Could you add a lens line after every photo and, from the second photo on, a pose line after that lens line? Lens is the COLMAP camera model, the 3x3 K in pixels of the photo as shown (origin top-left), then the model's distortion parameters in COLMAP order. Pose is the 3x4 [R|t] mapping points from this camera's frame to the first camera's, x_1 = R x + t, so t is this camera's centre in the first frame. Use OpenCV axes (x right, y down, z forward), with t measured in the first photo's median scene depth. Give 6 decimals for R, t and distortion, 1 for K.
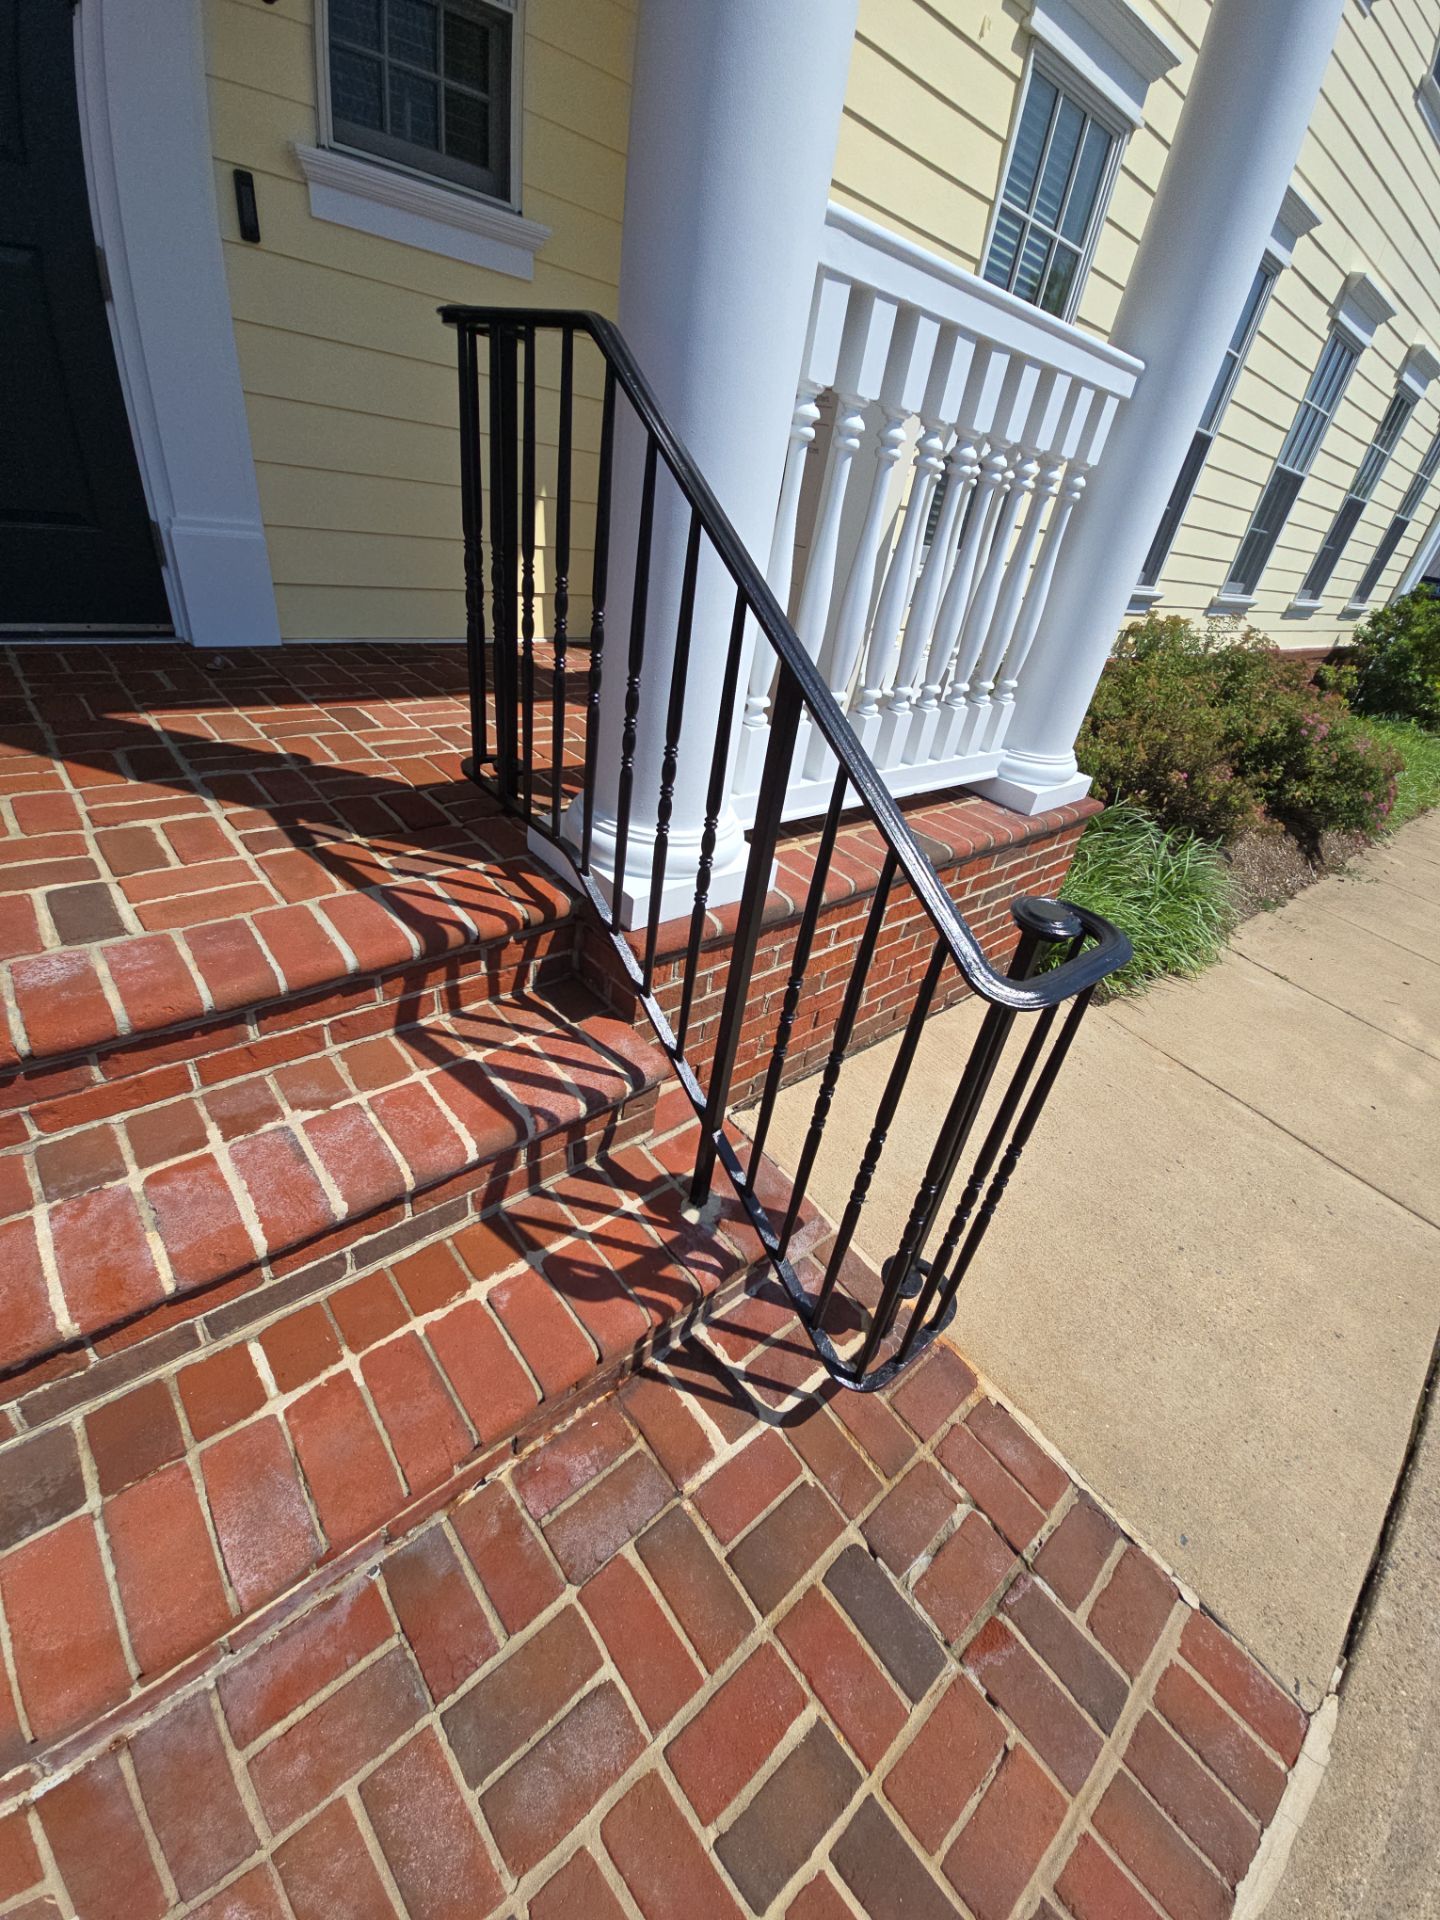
lens RADIAL K [[779.1, 0, 736.4], [0, 779.1, 959.2], [0, 0, 1]] dist [0.008769, -0.006651]
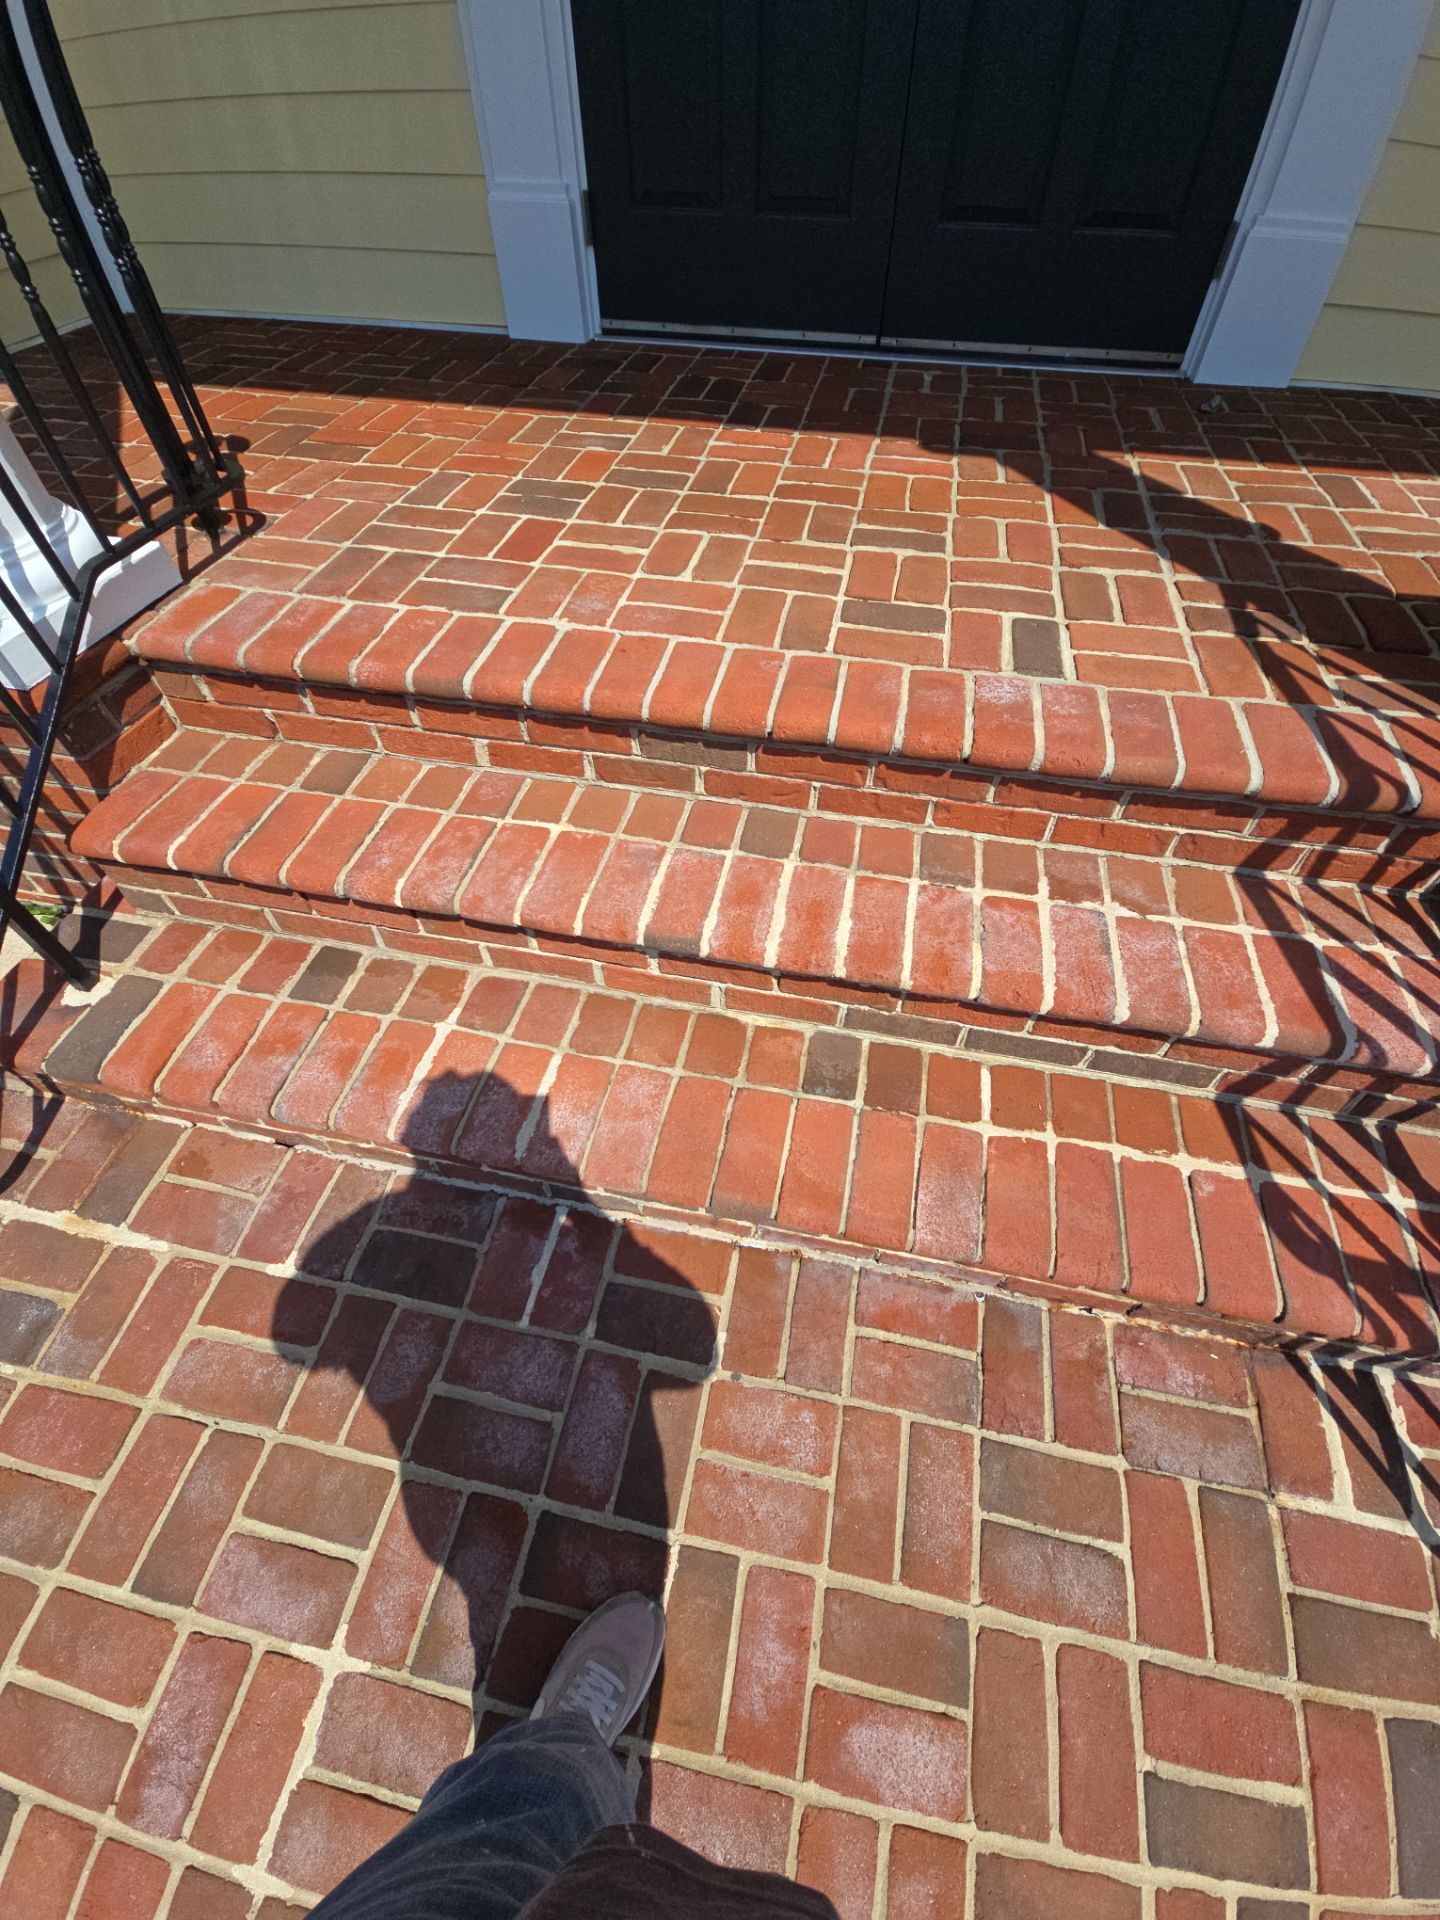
lens RADIAL K [[779.1, 0, 739.1], [0, 779.1, 959.4], [0, 0, 1]] dist [0.008769, -0.006651]
pose [[0.595322, 0.514022, -0.617554, -0.153330], [-0.355683, 0.857776, 0.371094, 0.044422], [0.720473, -0.001267, 0.693482, -0.029373]]
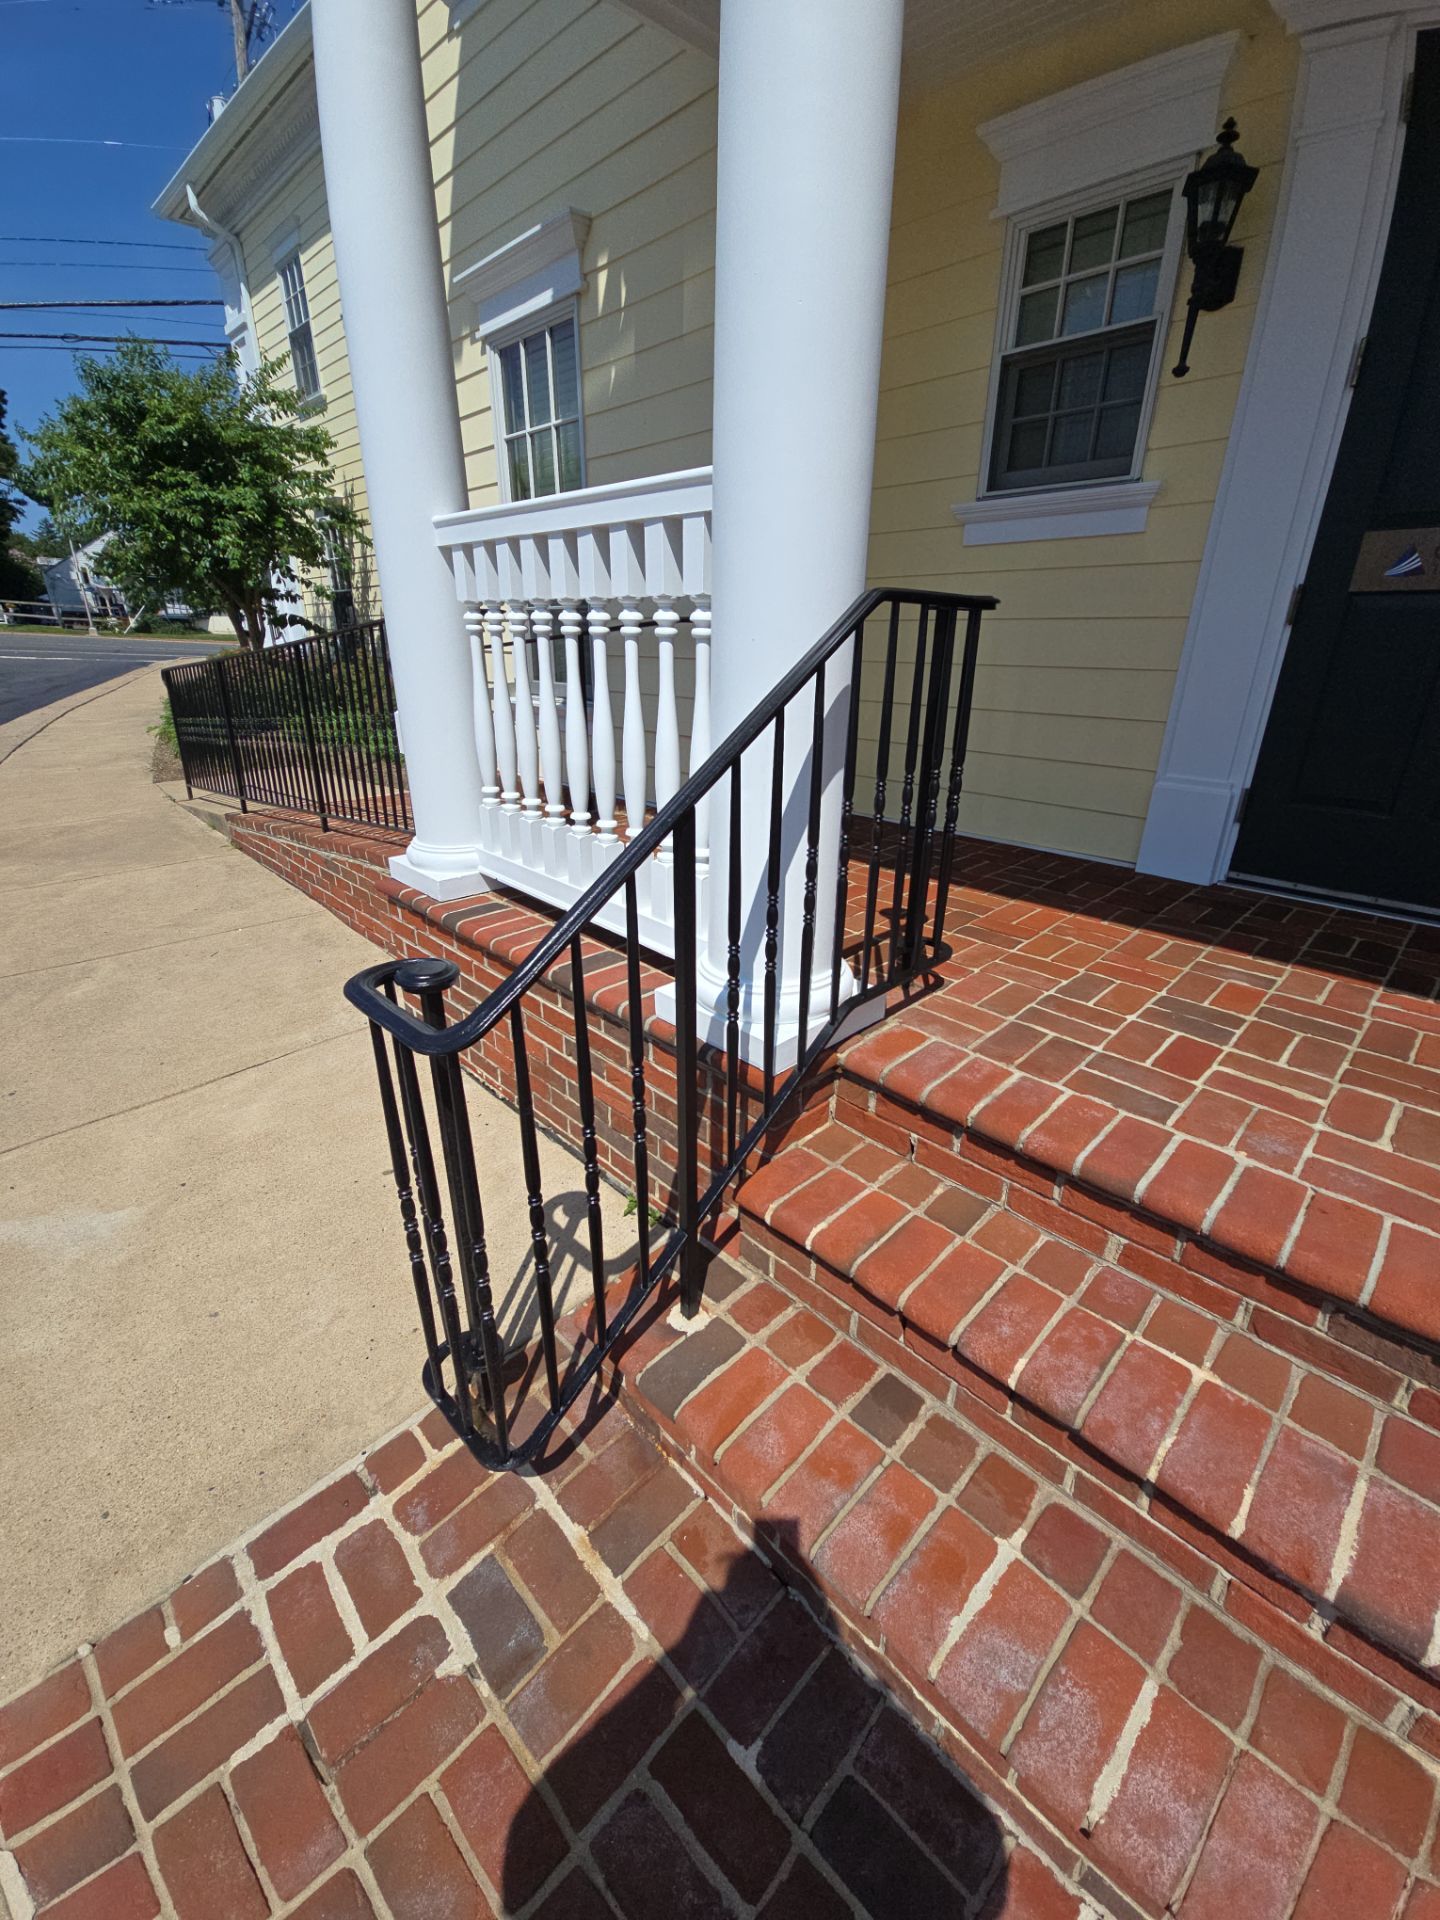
lens RADIAL K [[779.1, 0, 739.4], [0, 779.1, 957.1], [0, 0, 1]] dist [0.008769, -0.006651]
pose [[0.065899, 0.232838, -0.970280, -0.260109], [-0.534904, 0.829113, 0.162633, 0.089348], [0.842339, 0.508289, 0.179184, -0.290226]]
